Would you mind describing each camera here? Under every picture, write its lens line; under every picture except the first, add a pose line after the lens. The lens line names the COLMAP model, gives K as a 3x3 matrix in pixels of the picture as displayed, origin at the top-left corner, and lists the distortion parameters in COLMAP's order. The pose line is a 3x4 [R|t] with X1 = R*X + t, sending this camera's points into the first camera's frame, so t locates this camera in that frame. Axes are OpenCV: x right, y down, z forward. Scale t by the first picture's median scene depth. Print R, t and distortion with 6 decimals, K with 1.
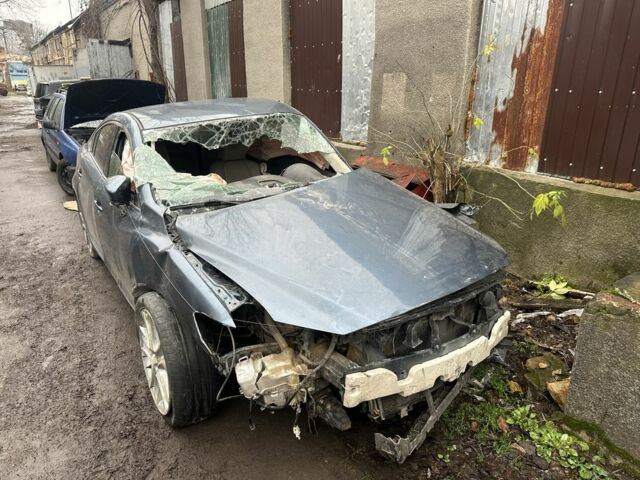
lens RADIAL K [[448.9, 0, 316.3], [0, 448.9, 241.8], [0, 0, 1]] dist [0.004826, -0.007495]
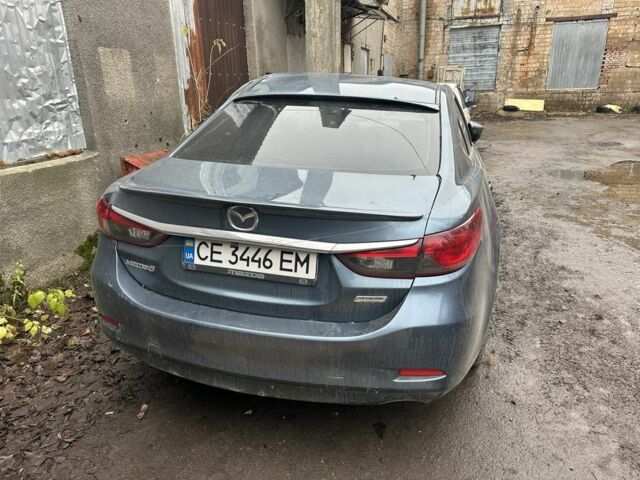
lens RADIAL K [[448.9, 0, 316.3], [0, 448.9, 241.8], [0, 0, 1]] dist [0.004826, -0.007495]
pose [[-0.627970, -0.244189, 0.738935, -0.804829], [0.270277, 0.821967, 0.501318, -0.431504], [-0.729797, 0.514530, -0.450172, 1.390904]]
